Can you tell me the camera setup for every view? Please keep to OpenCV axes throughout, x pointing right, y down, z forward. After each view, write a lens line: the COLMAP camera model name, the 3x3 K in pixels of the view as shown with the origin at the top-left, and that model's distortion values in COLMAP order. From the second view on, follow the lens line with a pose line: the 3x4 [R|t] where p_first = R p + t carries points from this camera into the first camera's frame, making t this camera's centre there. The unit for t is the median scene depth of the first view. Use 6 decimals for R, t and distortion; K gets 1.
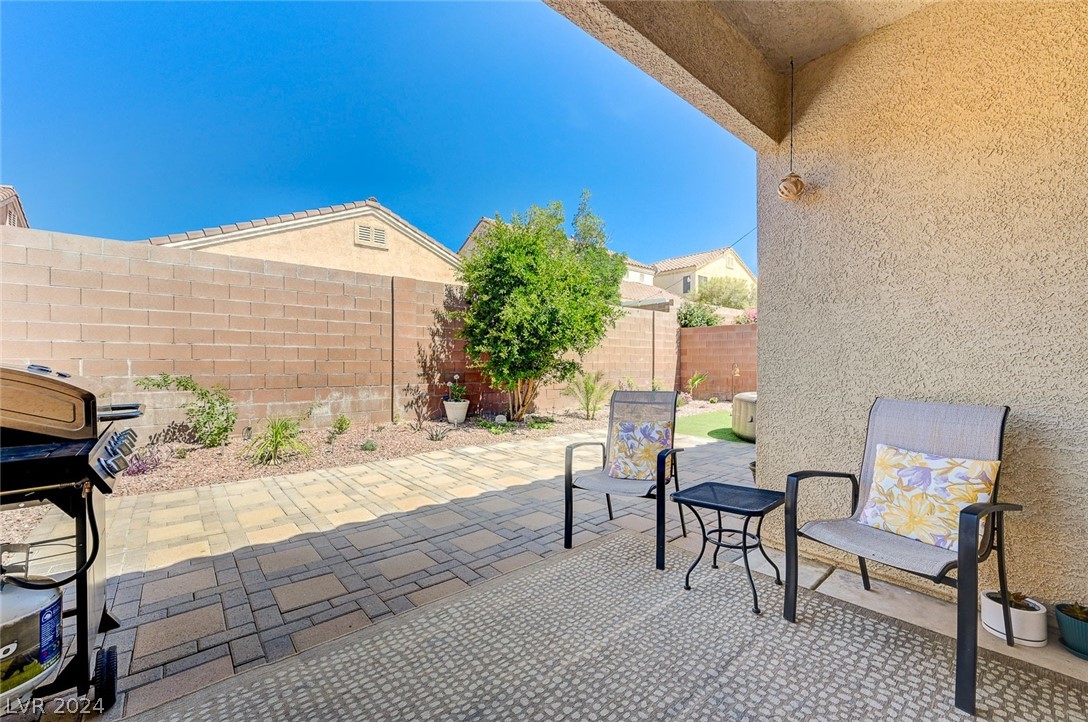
lens RADIAL K [[442.0, 0, 538.2], [0, 442.0, 364.5], [0, 0, 1]] dist [0.000464, 0.000121]
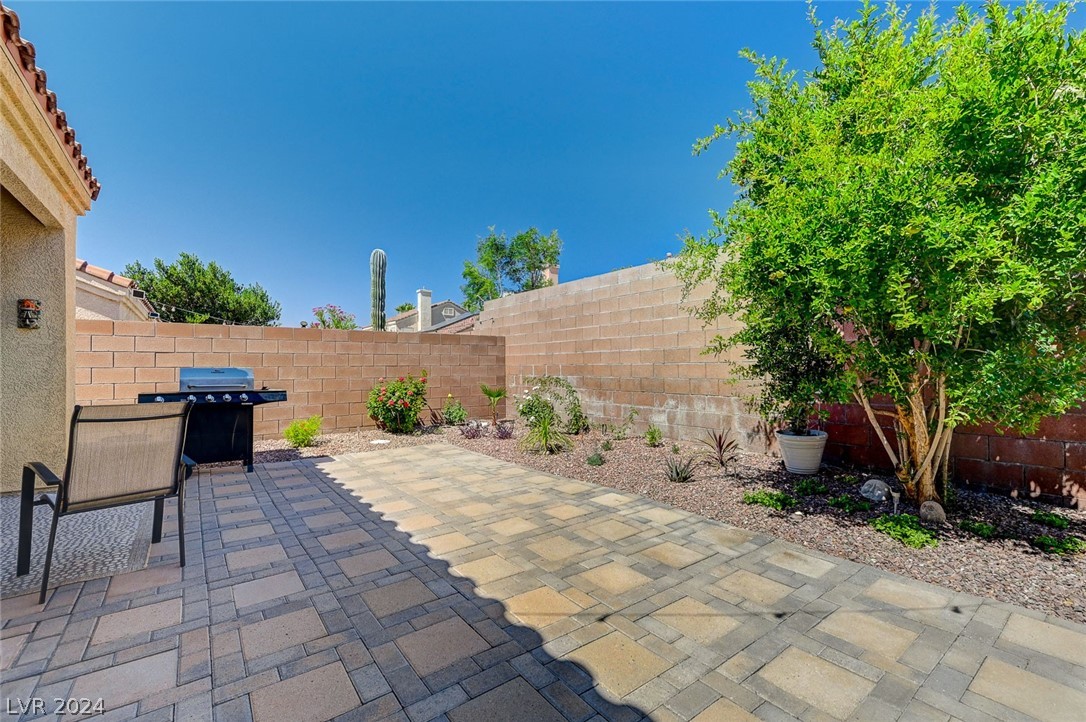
lens RADIAL K [[458.9, 0, 548.2], [0, 458.9, 361.6], [0, 0, 1]] dist [-0.000808, -0.000136]
pose [[-0.039807, -0.016881, -0.999065, 0.402692], [0.001753, 0.999855, -0.016964, 0.002816], [0.999206, -0.002427, -0.039771, 0.709448]]
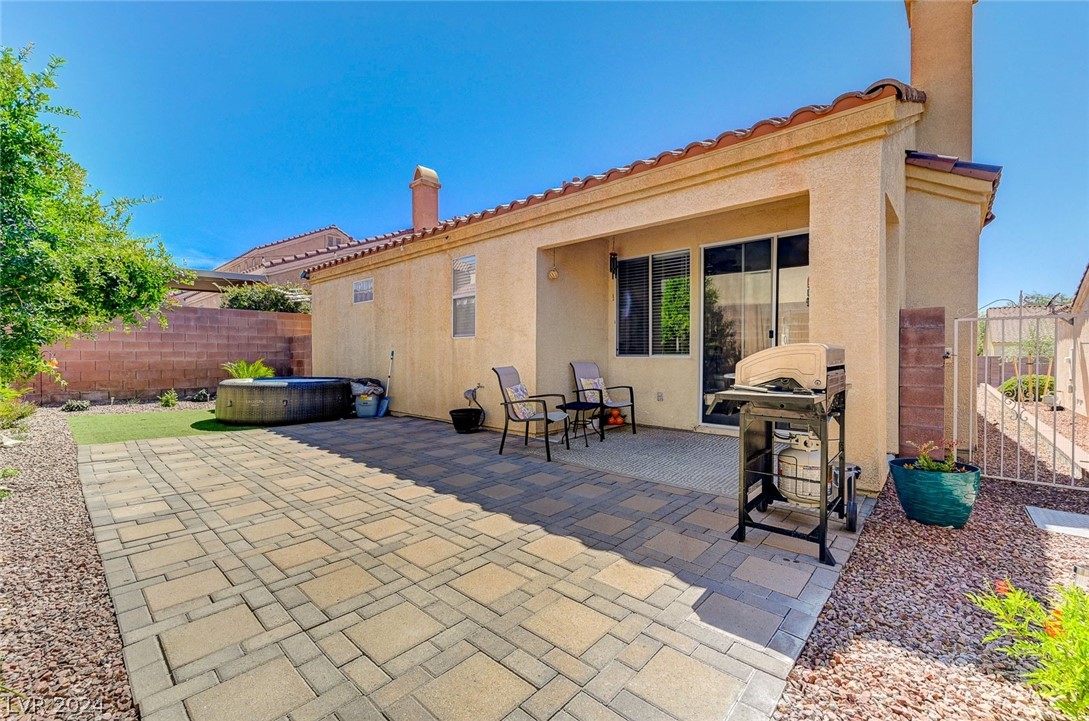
lens RADIAL K [[448.4, 0, 544.5], [0, 448.4, 360.5], [0, 0, 1]] dist [0.001828, 0.000197]
pose [[-0.138530, -0.016098, 0.990227, -0.566696], [0.003819, 0.999852, 0.016789, 0.005080], [-0.990351, 0.006108, -0.138448, 0.449251]]
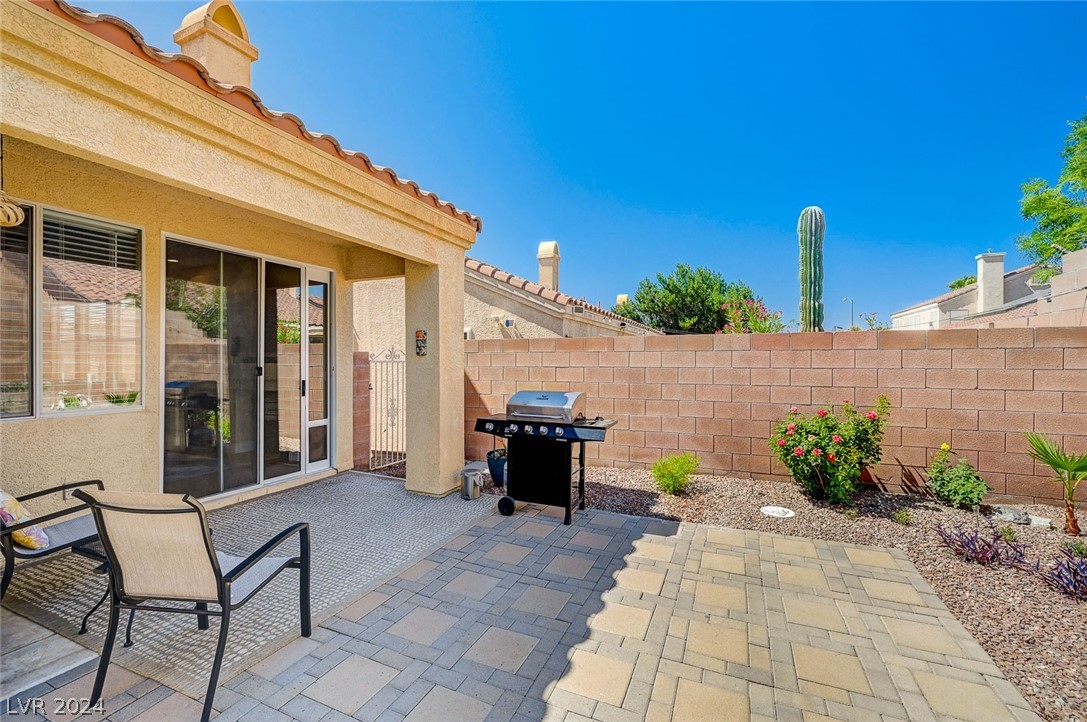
lens RADIAL K [[451.2, 0, 543.5], [0, 451.2, 361.0], [0, 0, 1]] dist [0.002415, 0.000008]
pose [[-0.893424, -0.004669, -0.449191, 0.019012], [-0.007334, 0.999964, 0.004195, -0.042331], [0.449155, 0.007042, -0.893426, 0.711460]]
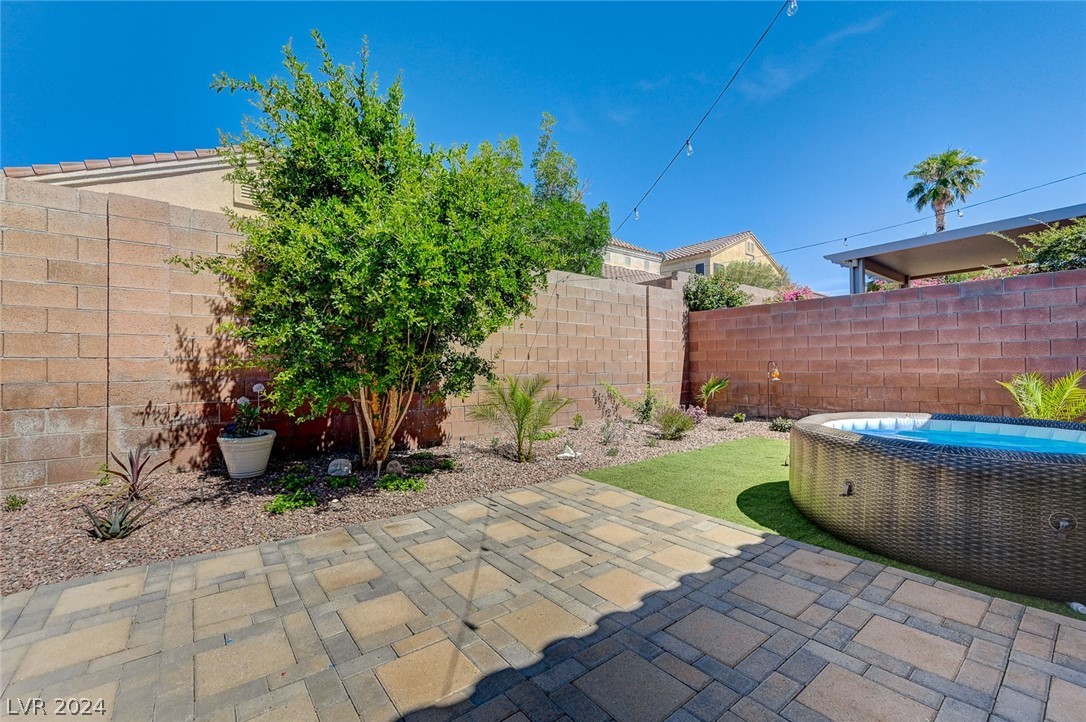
lens RADIAL K [[441.2, 0, 537.2], [0, 441.2, 364.5], [0, 0, 1]] dist [0.000464, 0.000121]
pose [[0.999348, -0.009991, -0.034681, 0.176223], [0.009617, 0.999894, -0.010936, 0.009131], [0.034786, 0.010595, 0.999339, 0.490485]]
